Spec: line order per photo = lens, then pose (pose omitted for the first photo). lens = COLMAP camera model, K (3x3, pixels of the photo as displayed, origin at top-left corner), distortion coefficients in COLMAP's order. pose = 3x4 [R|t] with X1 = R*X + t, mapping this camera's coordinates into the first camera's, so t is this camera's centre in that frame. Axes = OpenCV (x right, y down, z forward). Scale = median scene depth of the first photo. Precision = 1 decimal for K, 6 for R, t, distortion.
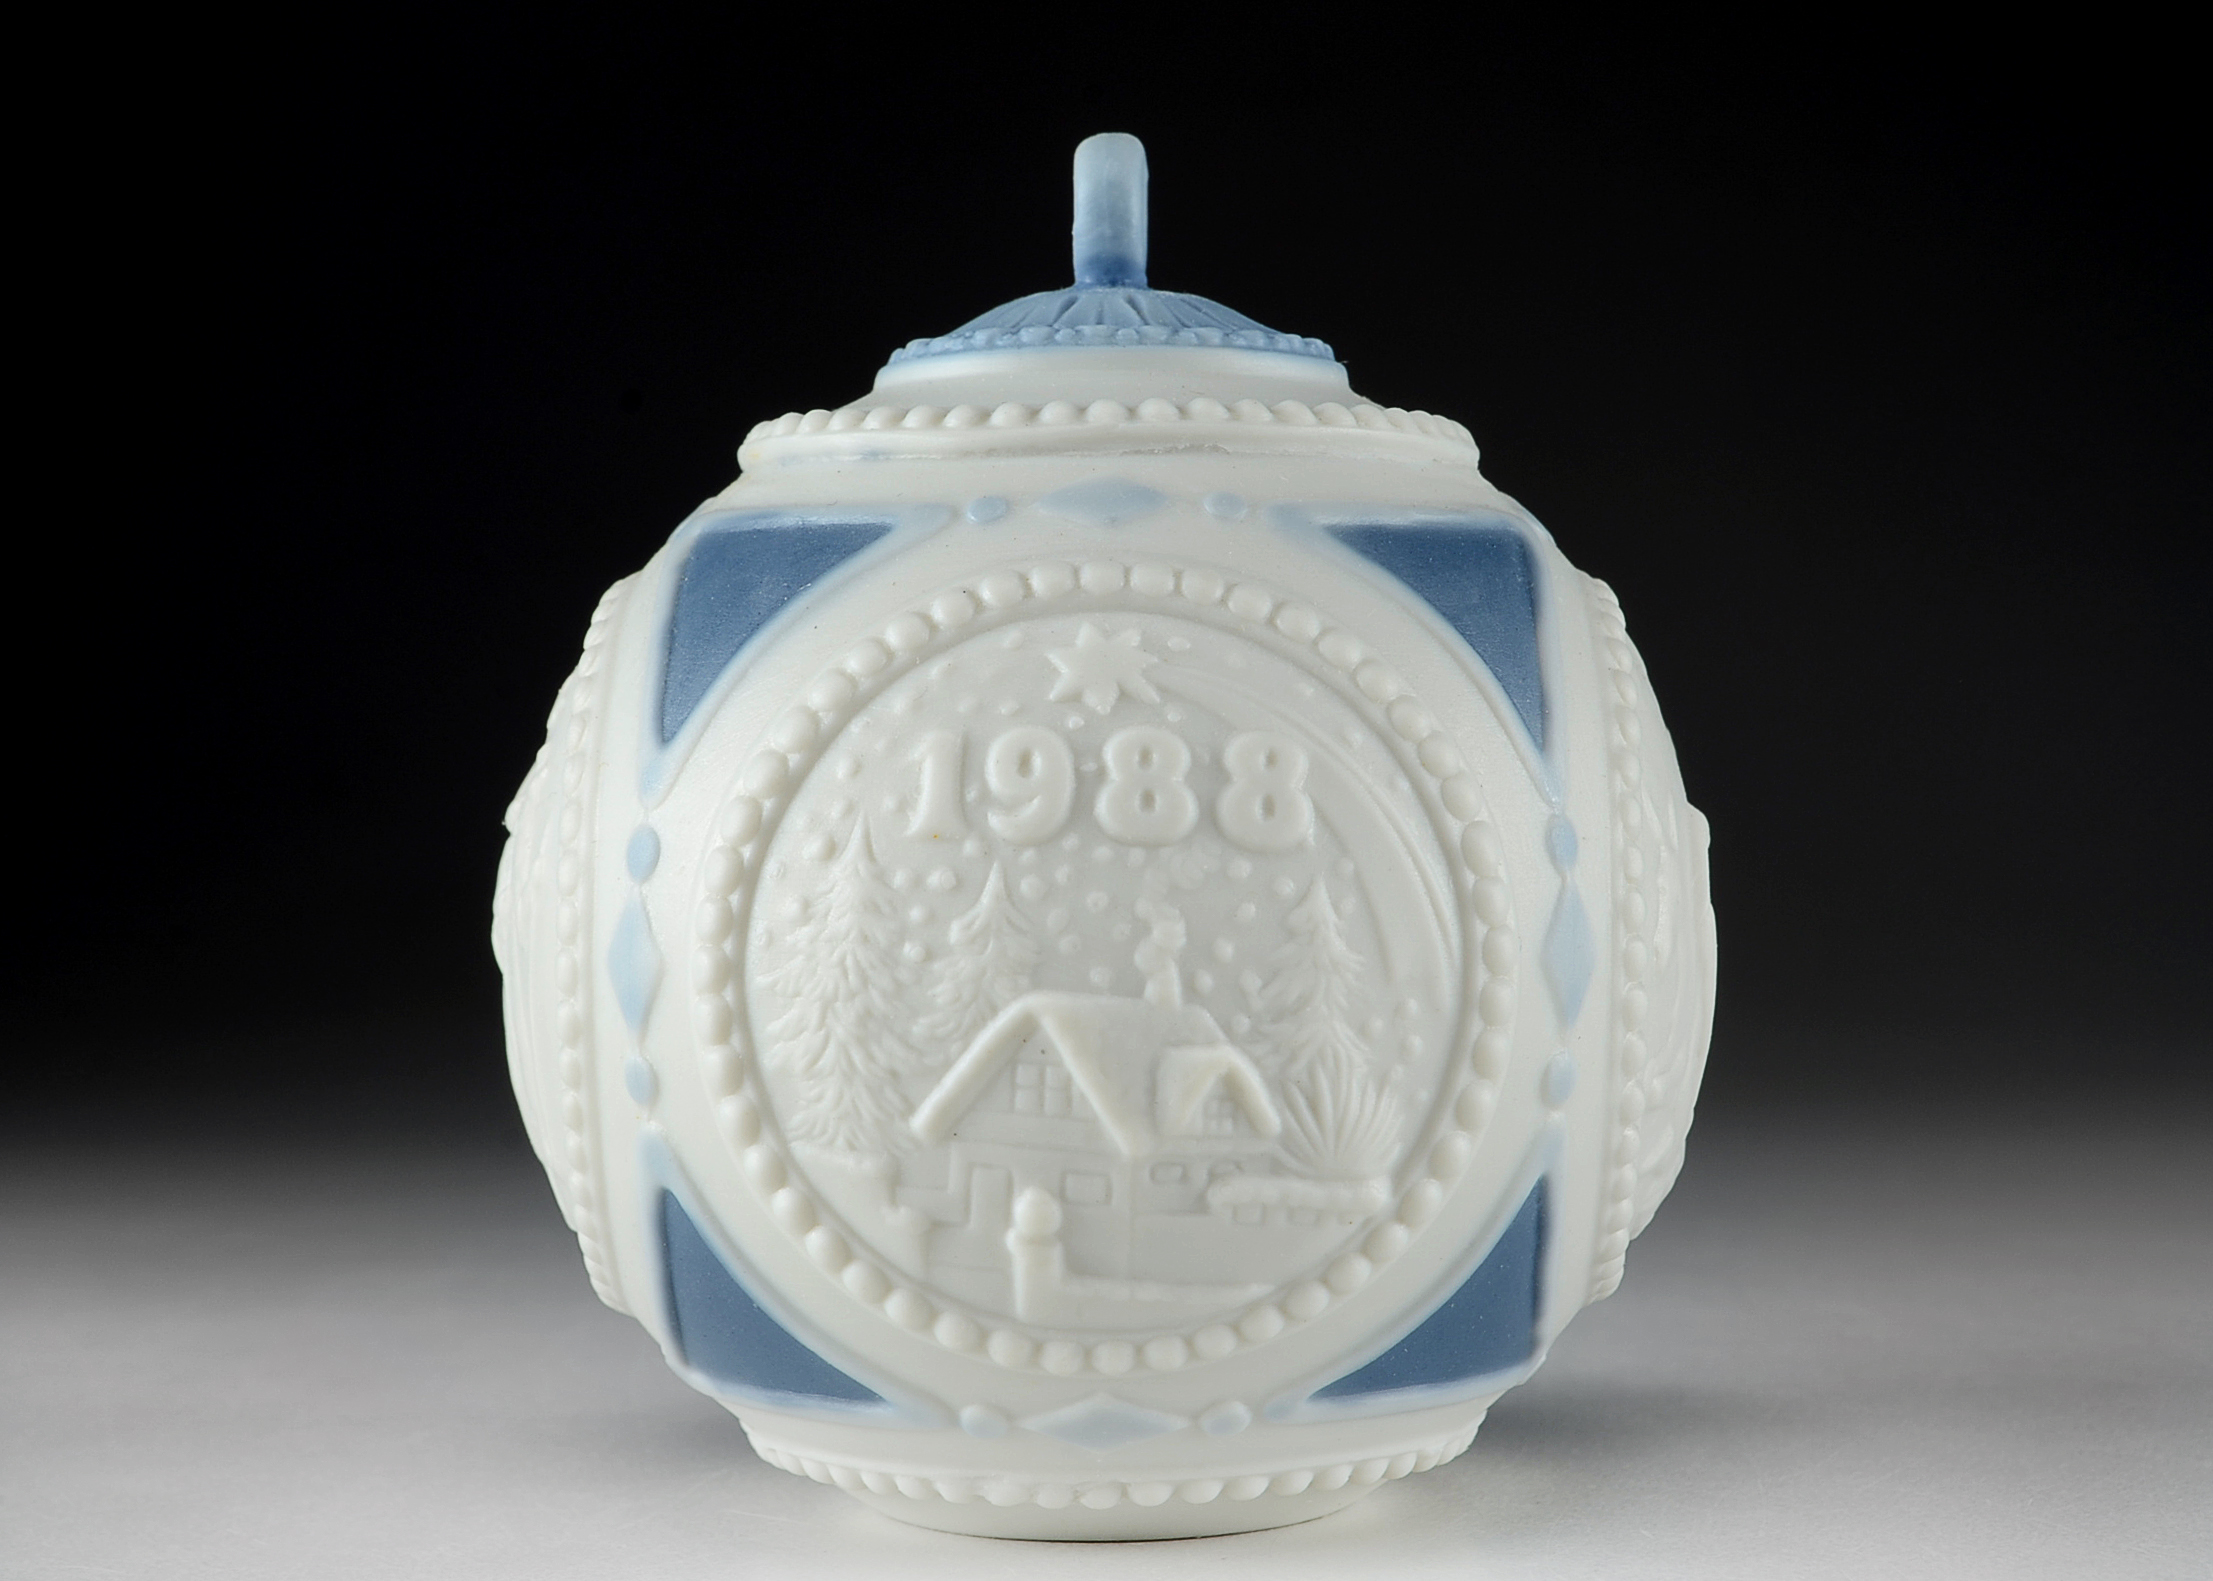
lens RADIAL K [[4291.5, 0, 1106.5], [0, 4291.5, 790.5], [0, 0, 1]] dist [-0.014625, 0.067722]
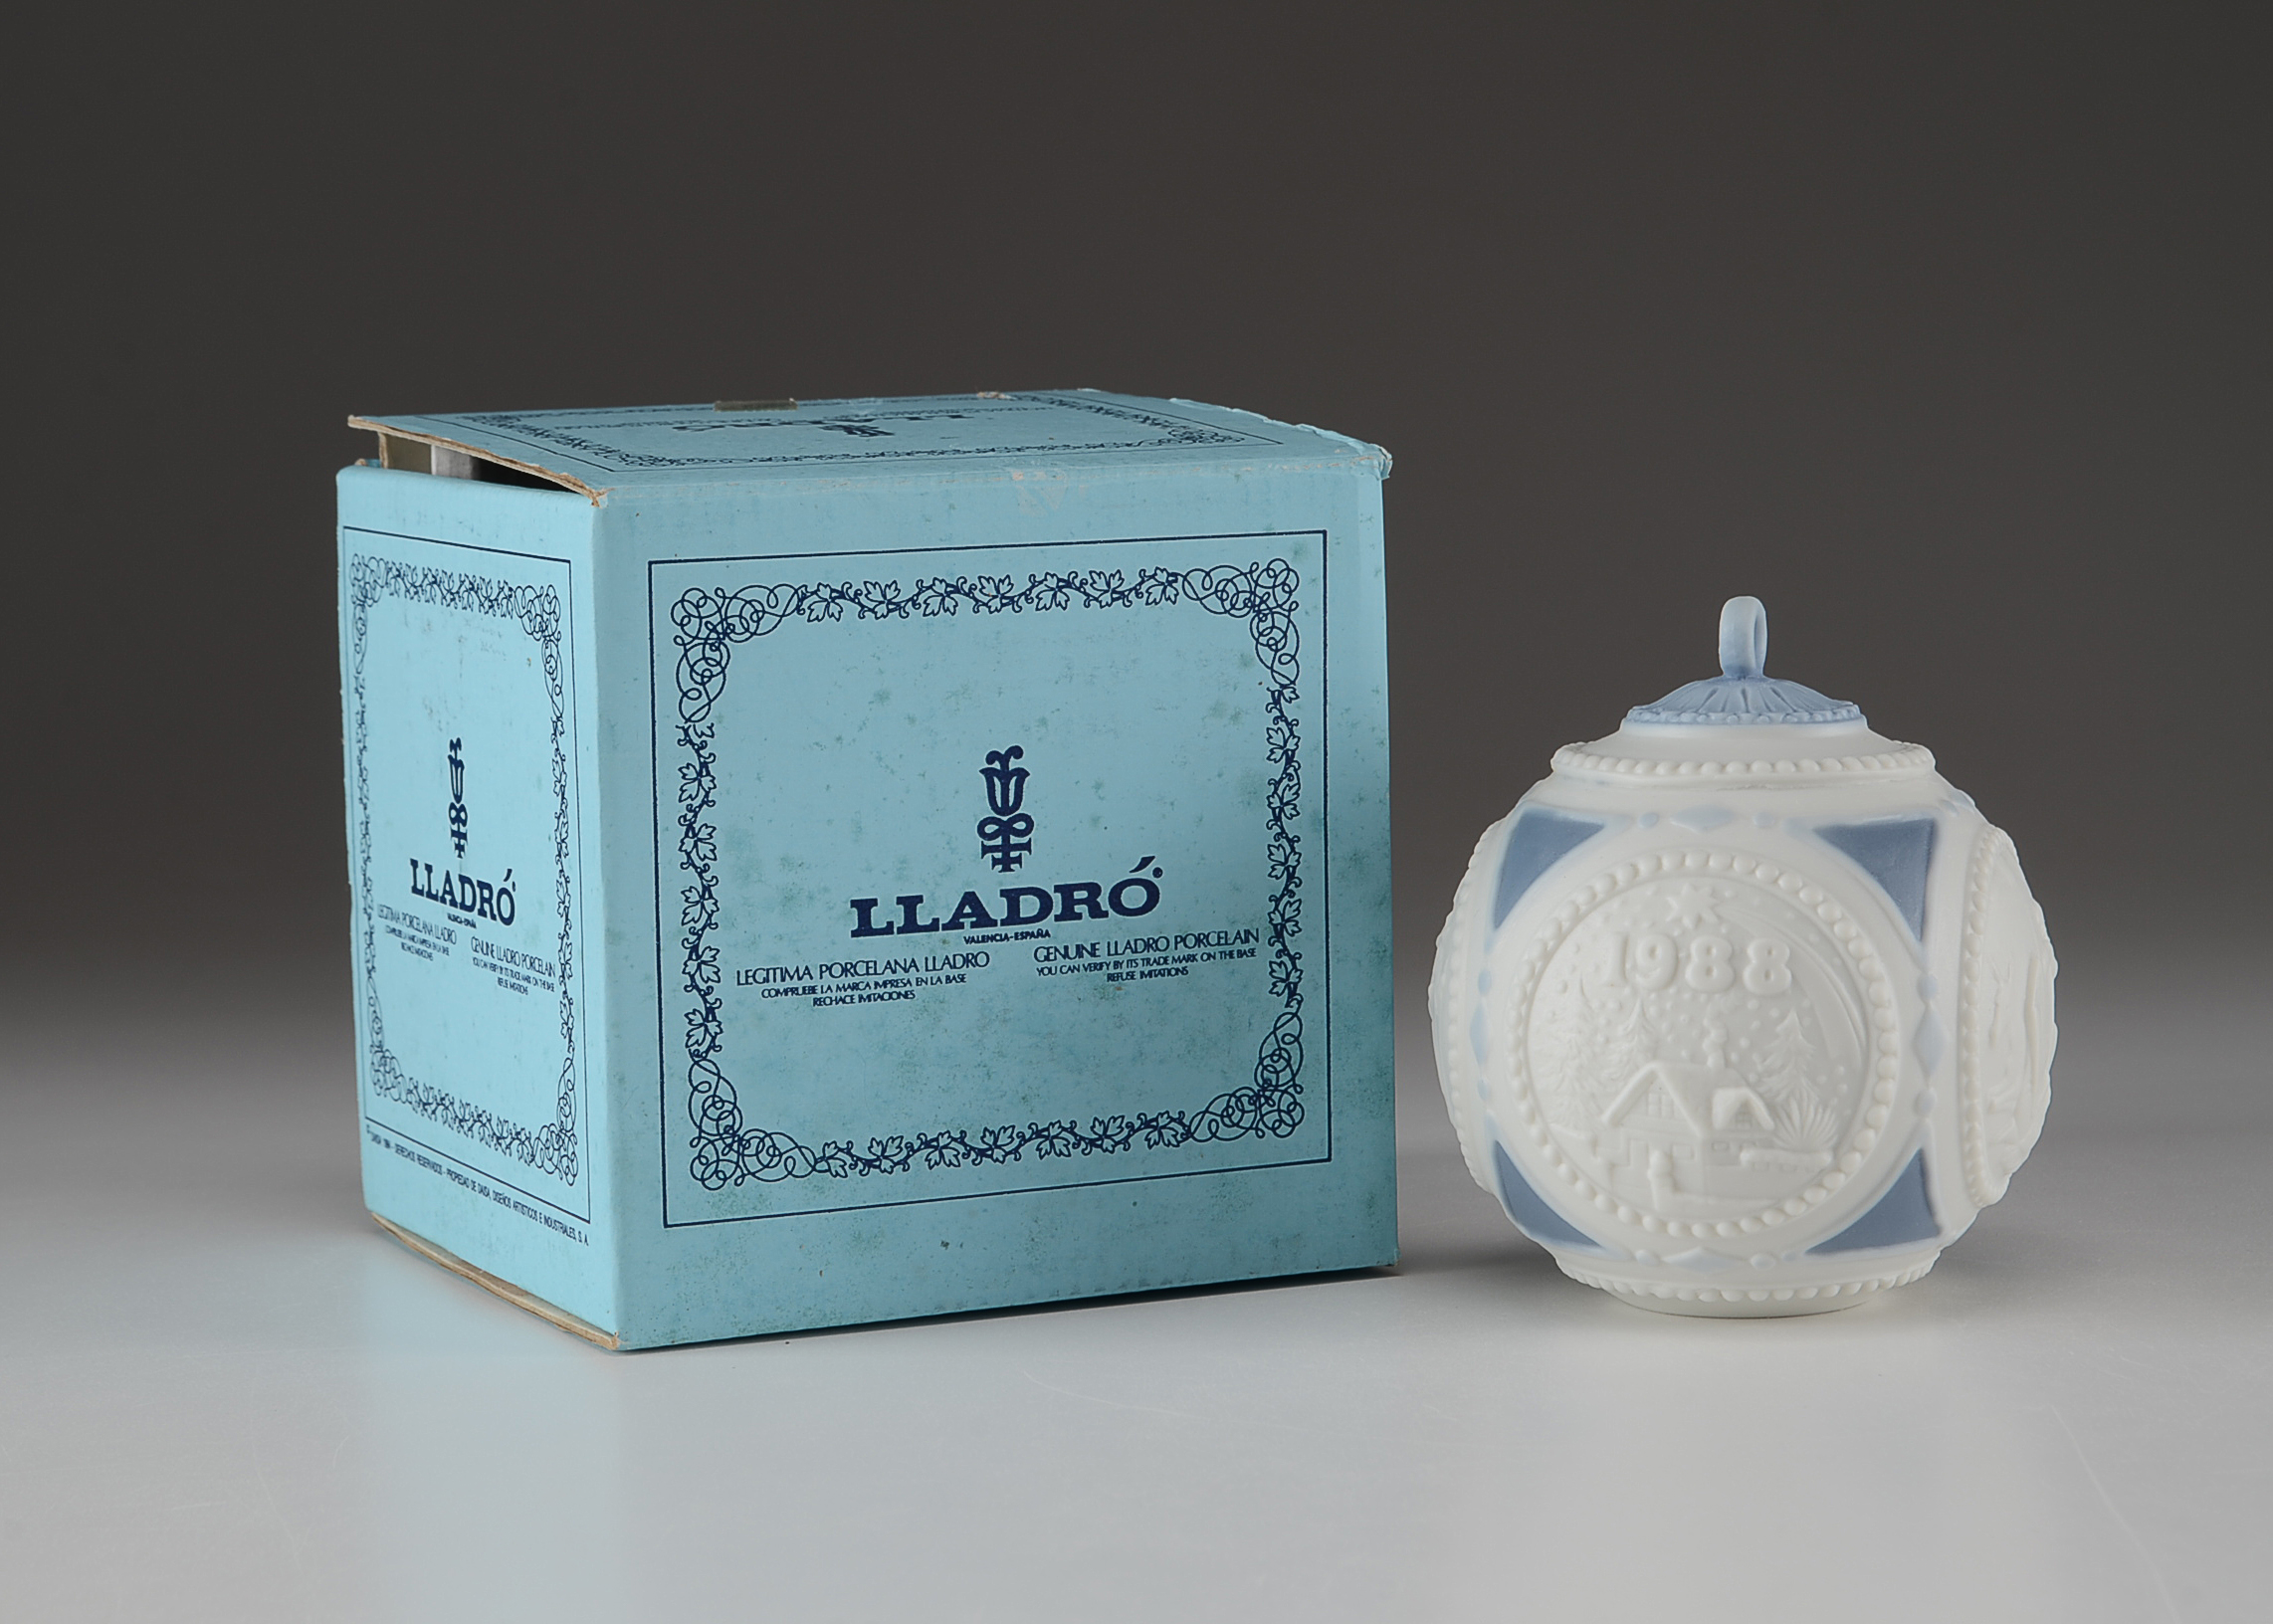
lens RADIAL K [[5702.3, 0, 1136.5], [0, 5702.3, 812.0], [0, 0, 1]] dist [-0.081839, -0.337086]
pose [[0.961183, 0.016862, -0.275397, 0.499929], [0.007890, 0.996043, 0.088523, -0.319973], [0.275799, -0.087260, 0.957246, -1.722413]]
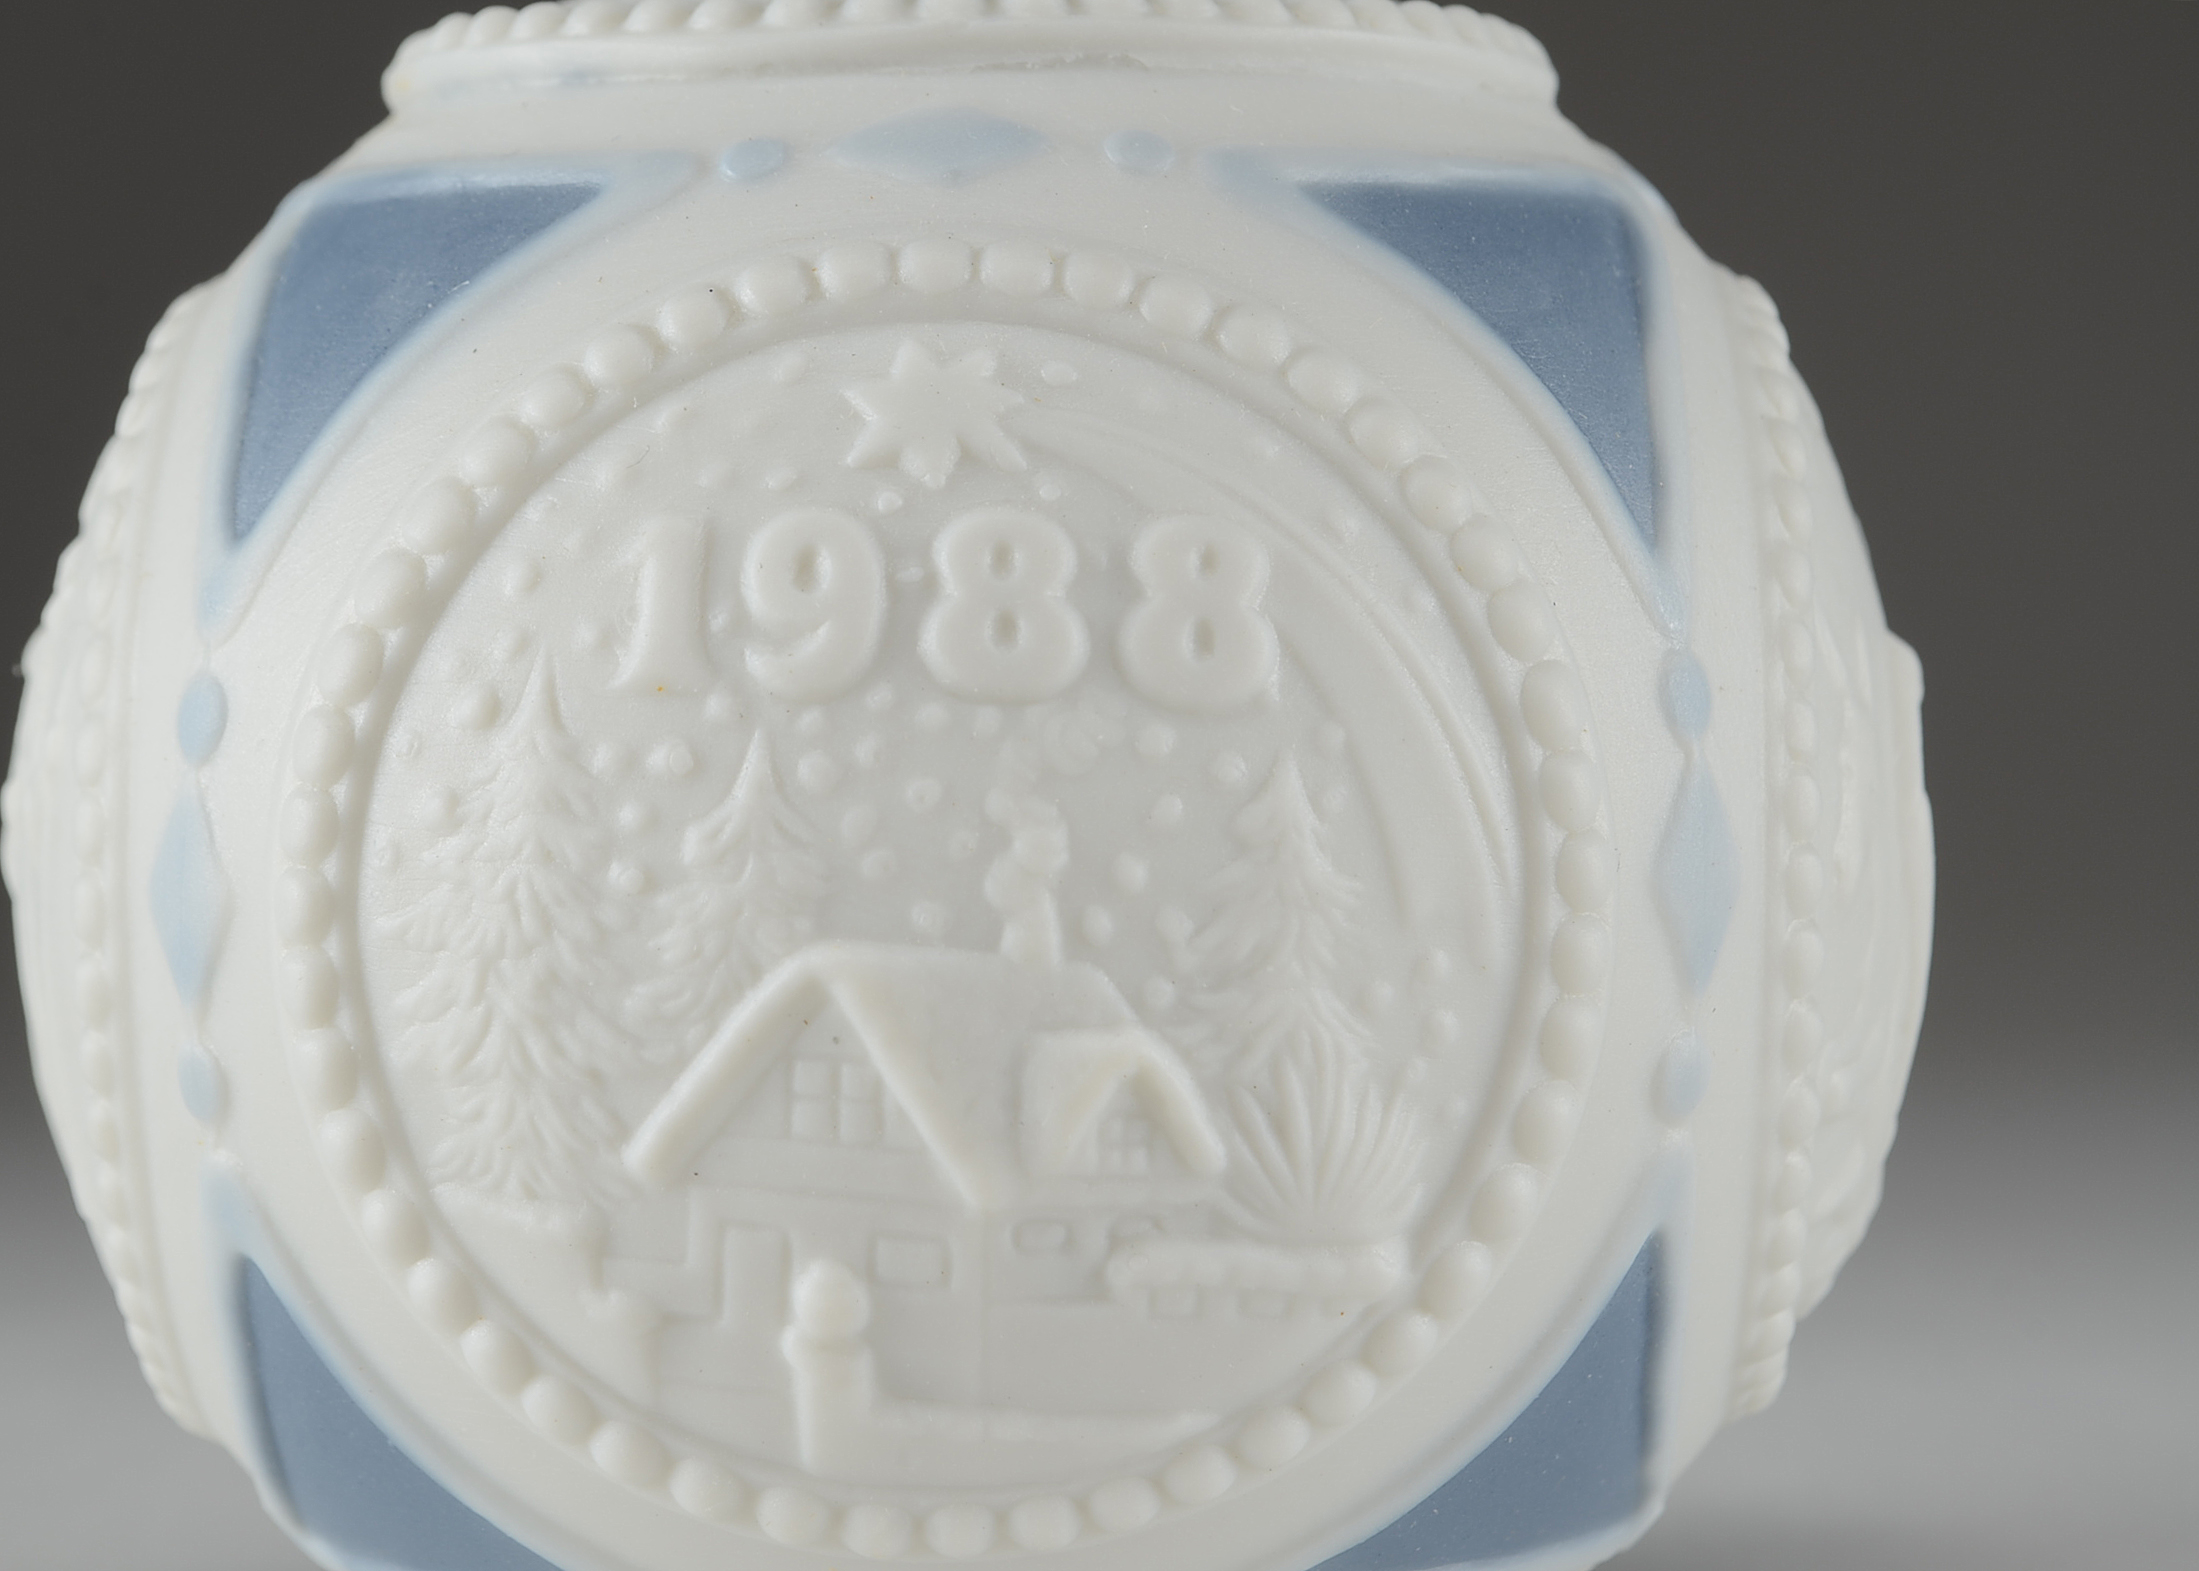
lens RADIAL K [[5516.9, 0, 1099.5], [0, 5516.9, 785.5], [0, 0, 1]] dist [-0.081839, -0.337086]
pose [[0.999979, -0.003577, -0.005362, 0.026519], [0.003723, 0.999613, 0.027563, 0.002992], [0.005261, -0.027583, 0.999606, 0.210038]]
